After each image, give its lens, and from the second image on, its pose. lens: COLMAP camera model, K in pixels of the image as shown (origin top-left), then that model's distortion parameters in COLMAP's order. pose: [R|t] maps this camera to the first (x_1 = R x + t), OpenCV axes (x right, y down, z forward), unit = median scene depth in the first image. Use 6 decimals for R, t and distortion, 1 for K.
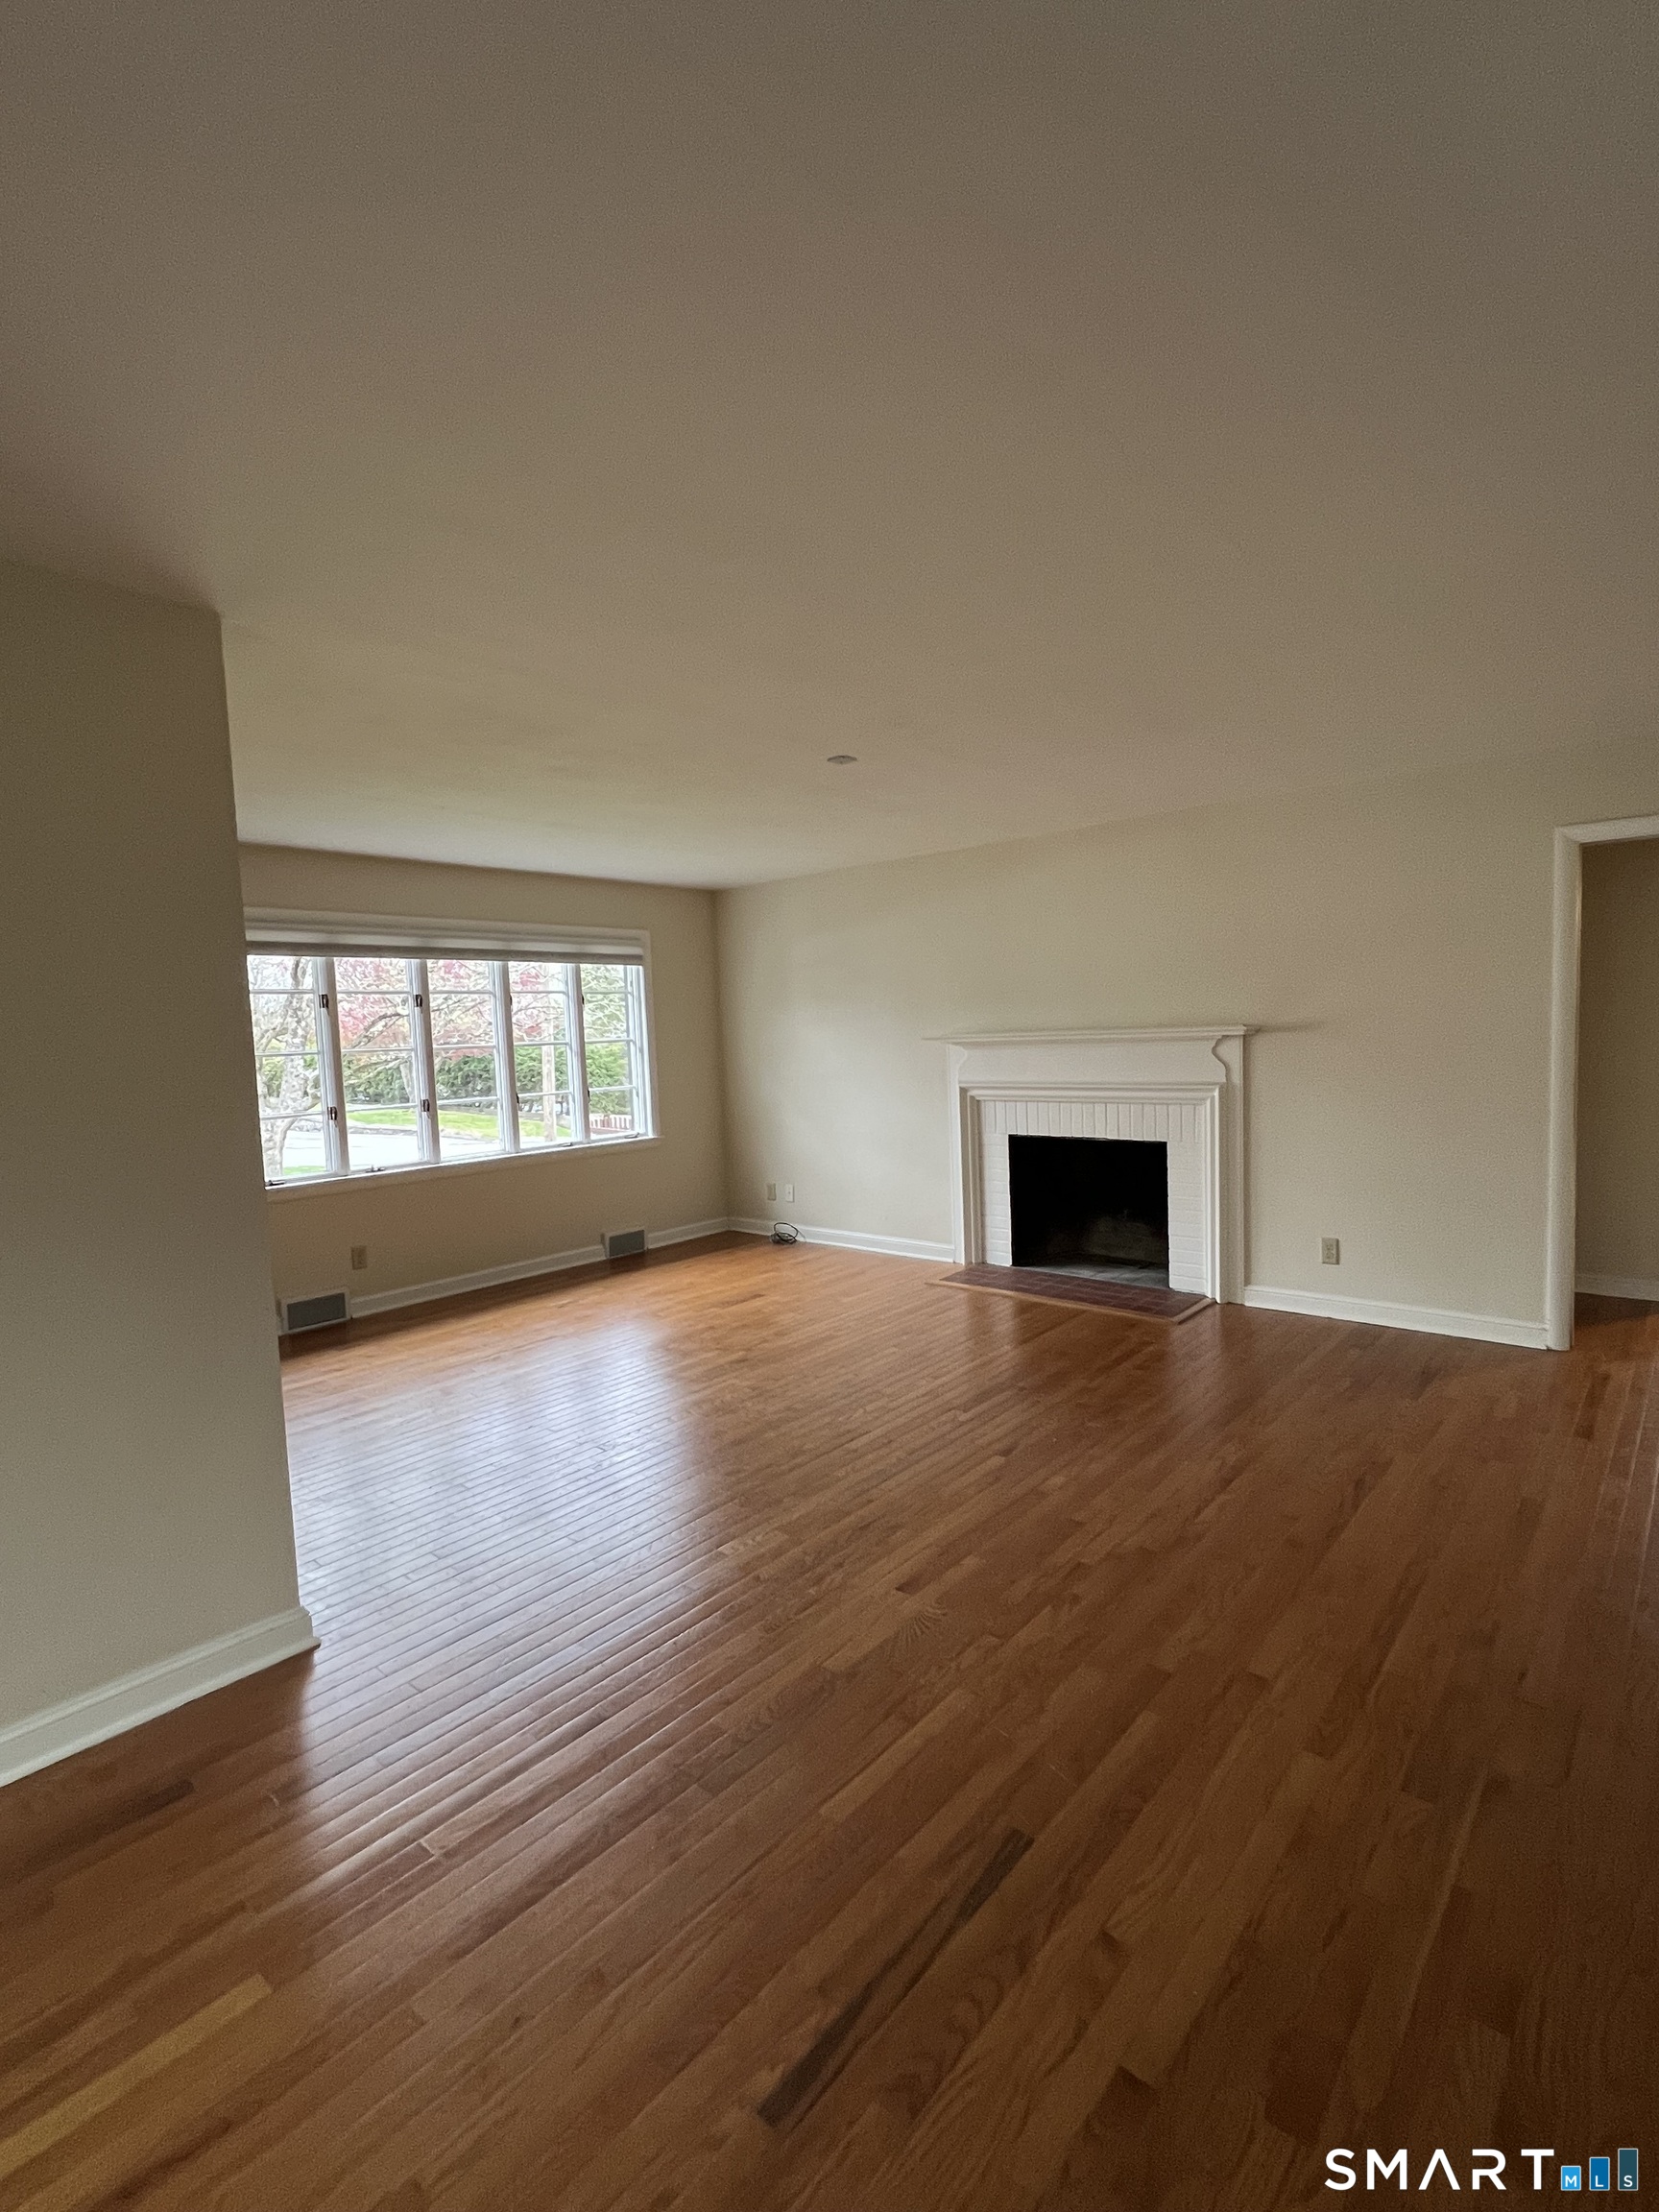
lens RADIAL K [[1031.9, 0, 825.2], [0, 1031.9, 1111.1], [0, 0, 1]] dist [-0.014437, -0.000218]
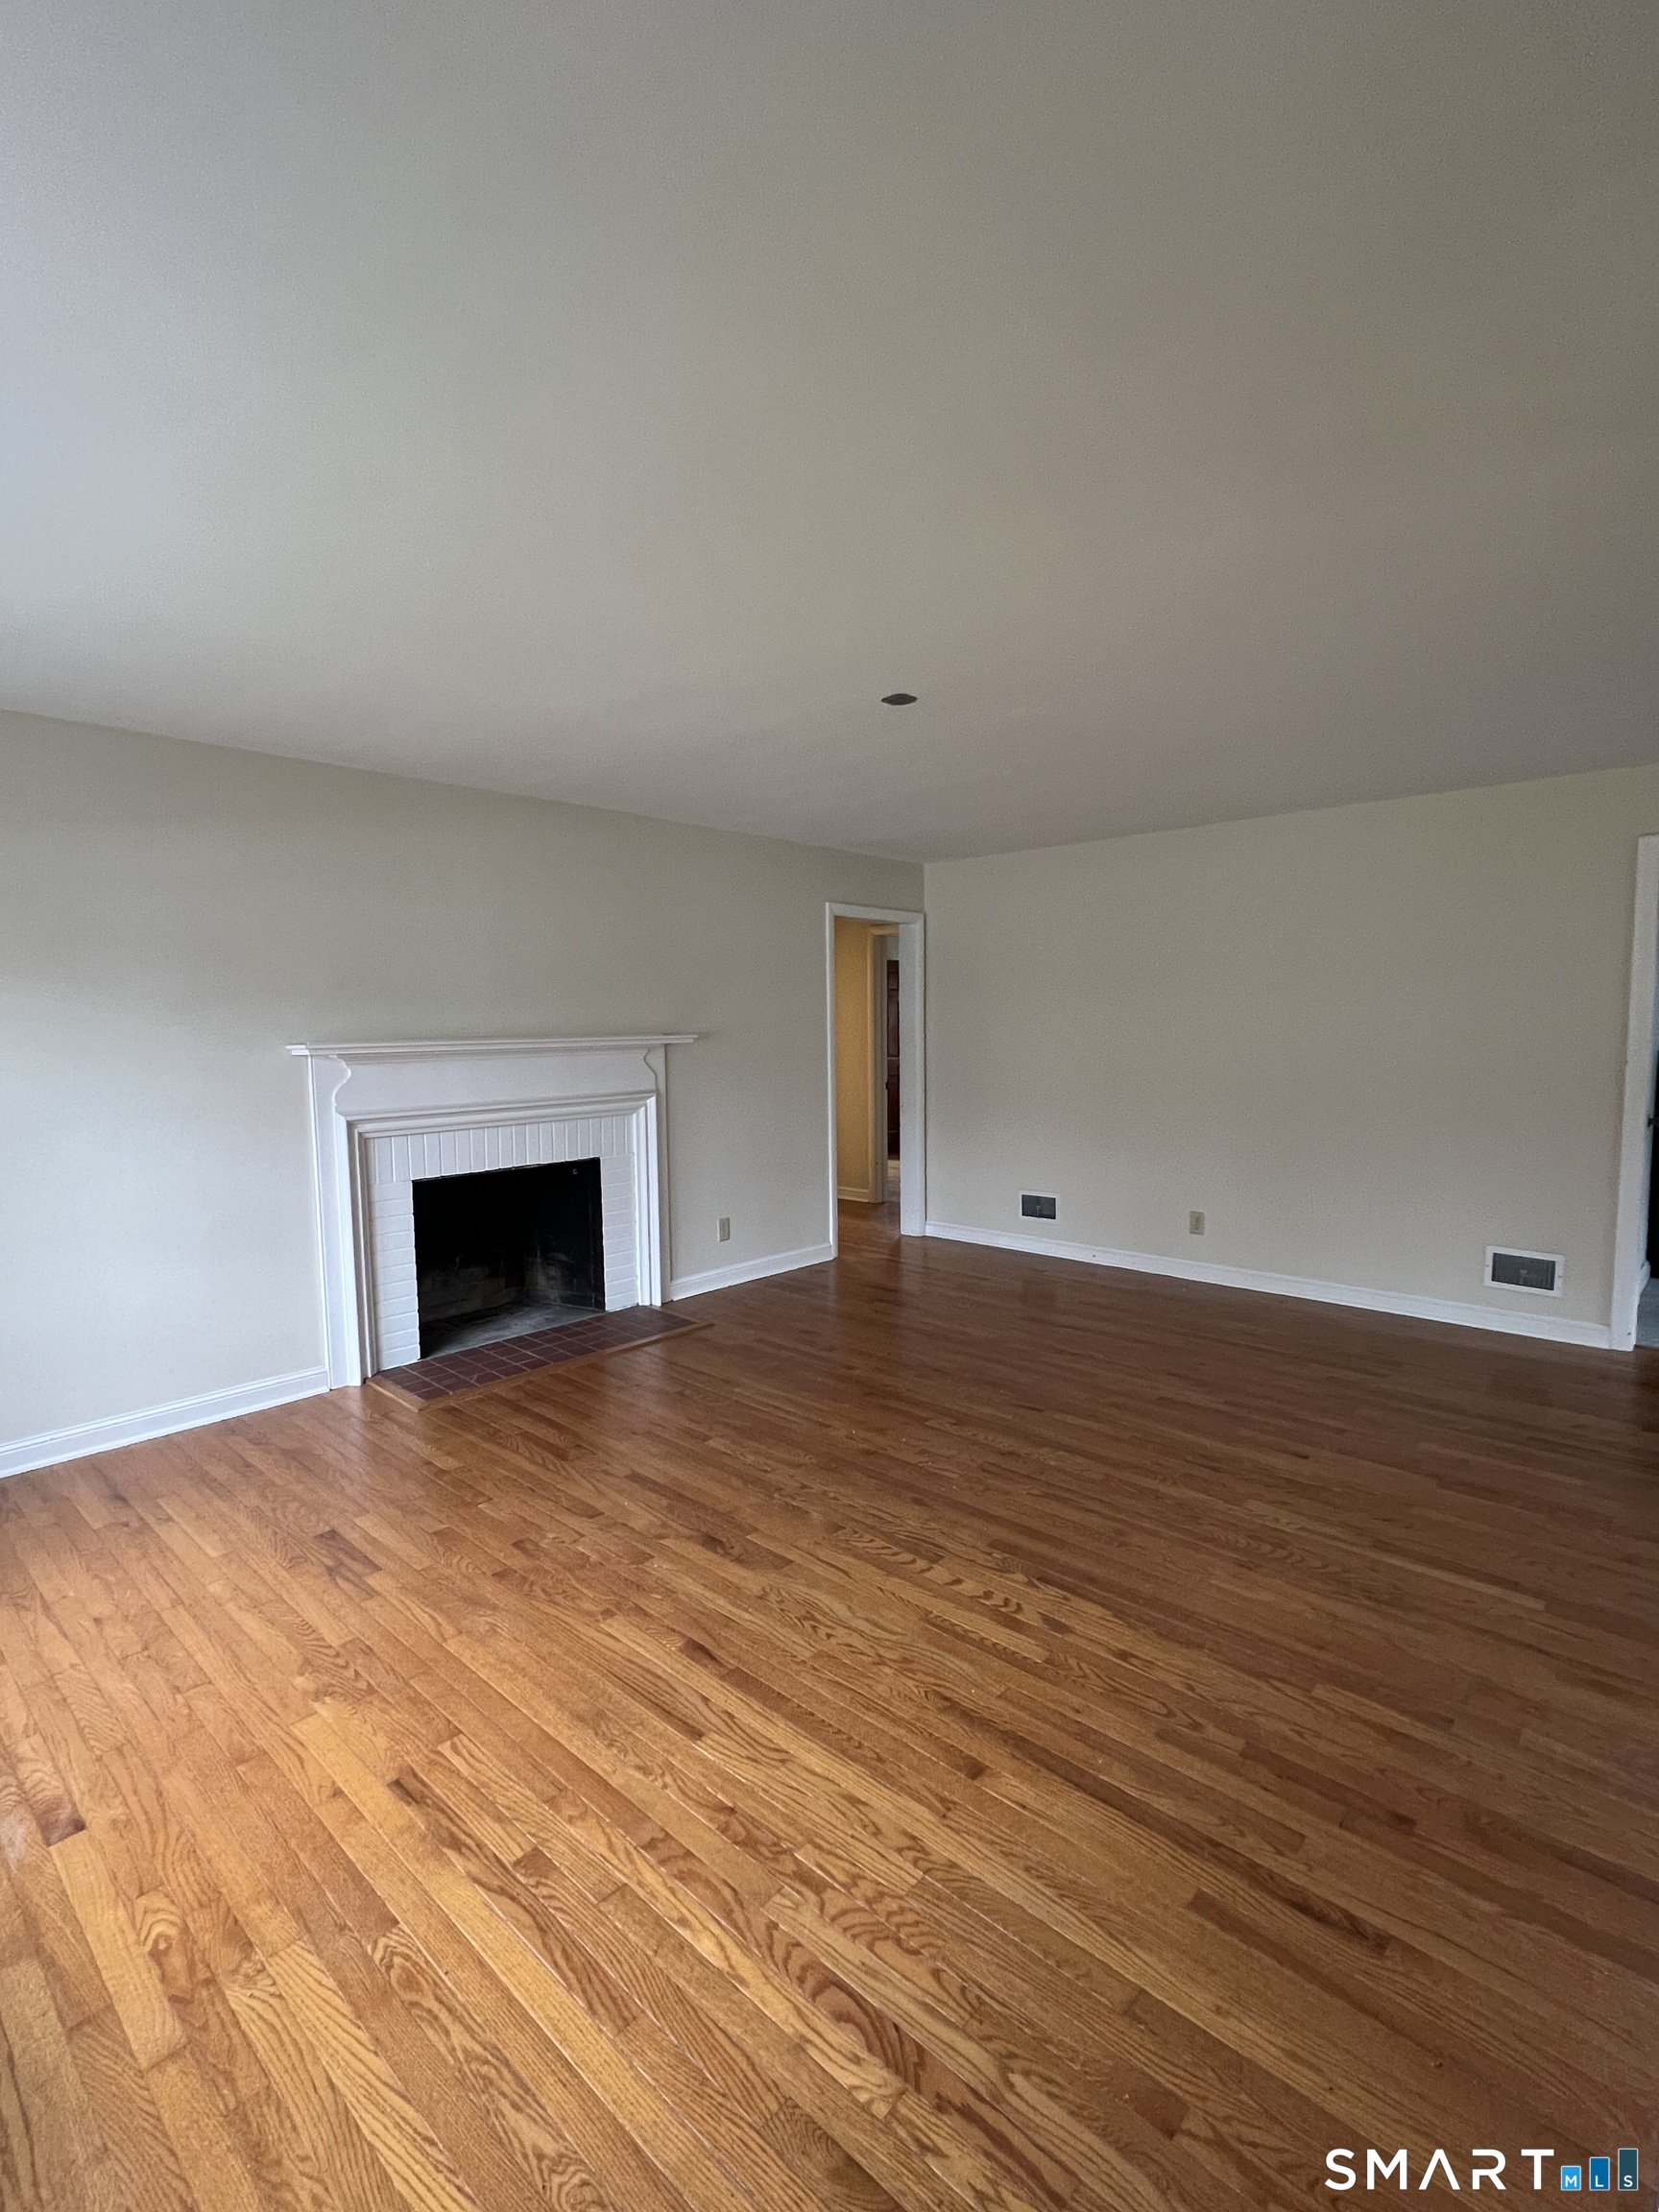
lens RADIAL K [[1031.9, 0, 825.0], [0, 1031.9, 1104.1], [0, 0, 1]] dist [-0.014437, -0.000218]
pose [[0.029139, -0.043633, 0.998623, -0.578290], [0.089670, 0.995133, 0.040864, -0.036952], [-0.995545, 0.088356, 0.032910, 0.732727]]
